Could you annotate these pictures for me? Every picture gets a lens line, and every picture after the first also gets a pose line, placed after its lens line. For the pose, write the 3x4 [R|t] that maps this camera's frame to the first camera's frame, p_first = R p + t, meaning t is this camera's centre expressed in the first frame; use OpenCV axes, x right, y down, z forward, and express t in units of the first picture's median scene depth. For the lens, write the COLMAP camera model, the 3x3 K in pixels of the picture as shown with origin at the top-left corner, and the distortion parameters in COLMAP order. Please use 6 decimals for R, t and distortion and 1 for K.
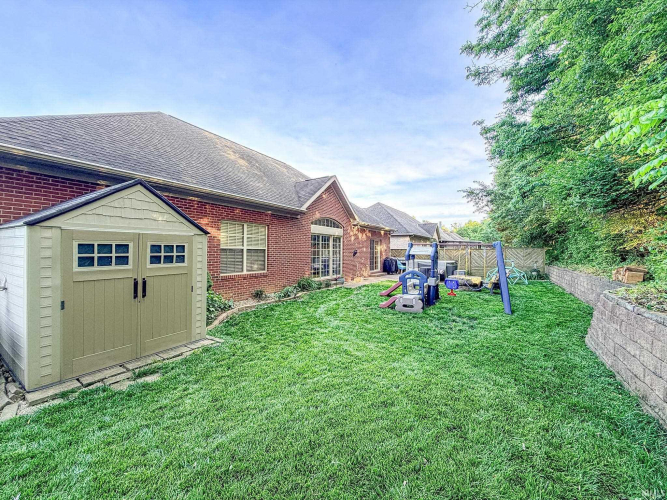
lens RADIAL K [[265.8, 0, 331.3], [0, 265.8, 250.2], [0, 0, 1]] dist [0.000978, 0.000281]
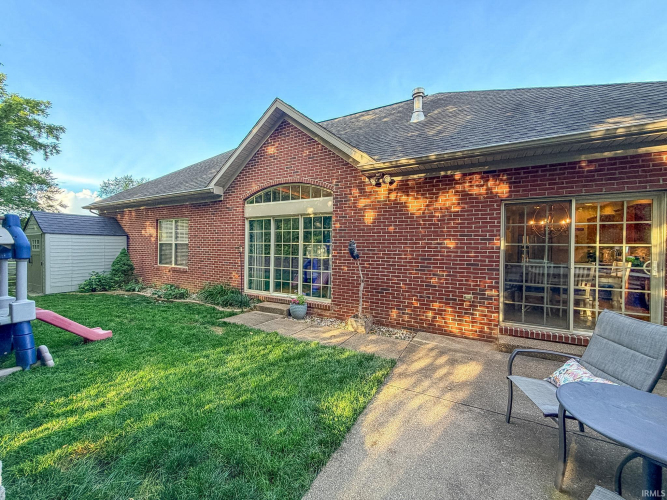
lens RADIAL K [[265.8, 0, 331.3], [0, 265.8, 250.2], [0, 0, 1]] dist [0.000978, 0.000281]
pose [[0.065701, -0.002869, -0.997835, 0.614837], [-0.015048, 0.999879, -0.003866, 0.014200], [0.997726, 0.015270, 0.065650, 1.241434]]
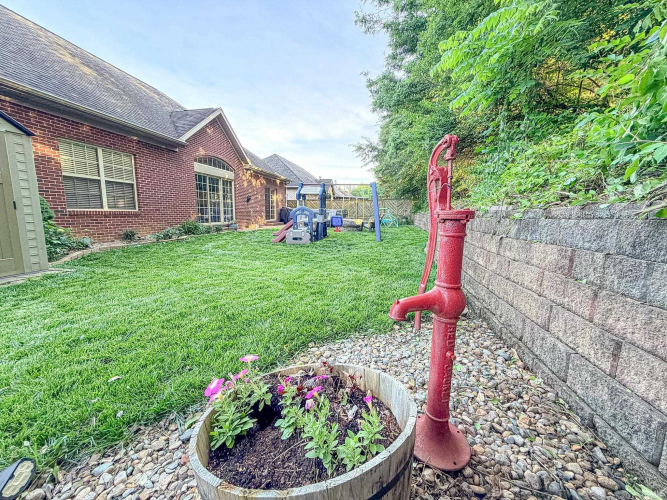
lens RADIAL K [[265.8, 0, 331.3], [0, 265.8, 250.2], [0, 0, 1]] dist [0.000978, 0.000281]
pose [[0.933231, -0.047284, 0.356152, 0.022837], [-0.005345, 0.989365, 0.145359, 0.068356], [-0.359237, -0.137557, 0.923053, -0.026648]]
